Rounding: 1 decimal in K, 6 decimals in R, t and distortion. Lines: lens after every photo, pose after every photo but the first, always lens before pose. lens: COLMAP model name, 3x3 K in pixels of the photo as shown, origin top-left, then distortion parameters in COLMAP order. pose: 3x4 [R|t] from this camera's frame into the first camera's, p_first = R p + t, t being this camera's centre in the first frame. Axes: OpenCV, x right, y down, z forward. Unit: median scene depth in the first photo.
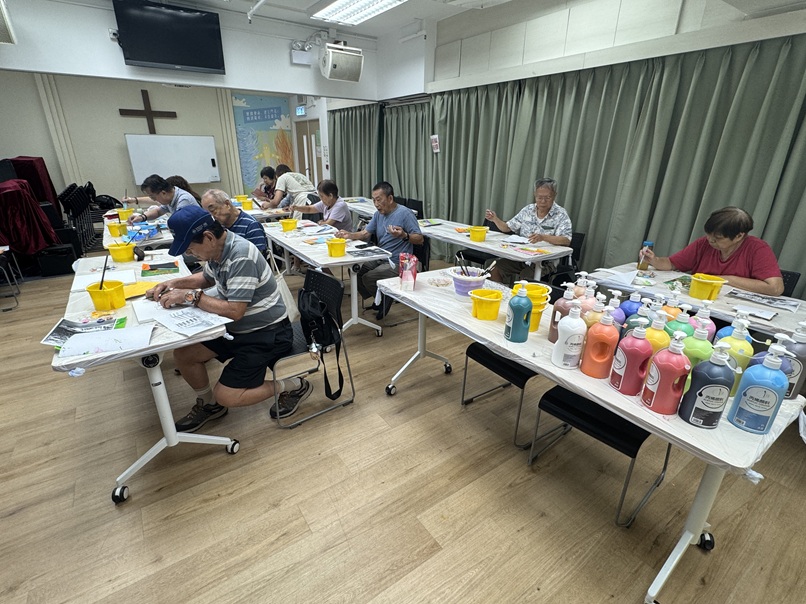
lens RADIAL K [[398.8, 0, 403.0], [0, 398.8, 302.0], [0, 0, 1]] dist [0.016223, 0.000538]
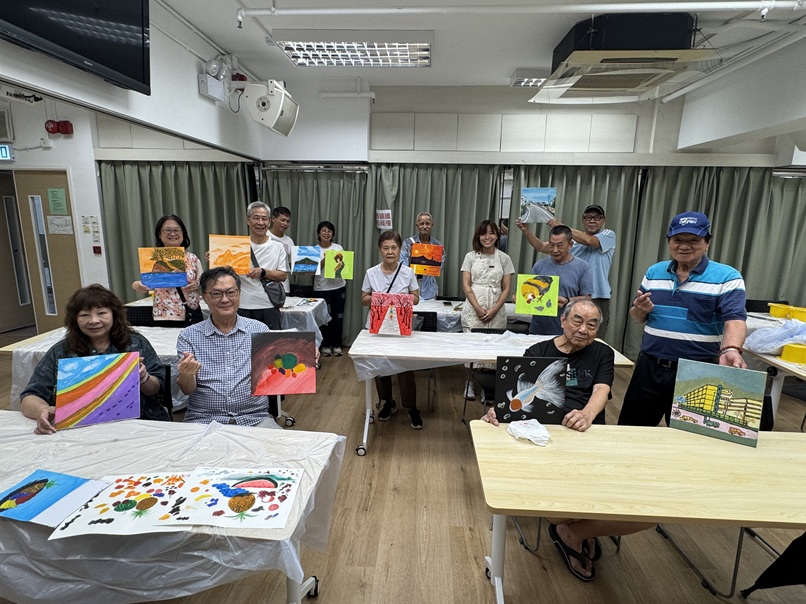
lens RADIAL K [[441.1, 0, 403.0], [0, 441.1, 302.0], [0, 0, 1]] dist [-0.000661, -0.000090]
pose [[0.627138, -0.143505, 0.765575, -0.469320], [0.266318, 0.963151, -0.037620, -0.139232], [-0.731965, 0.227479, 0.642246, 0.315350]]
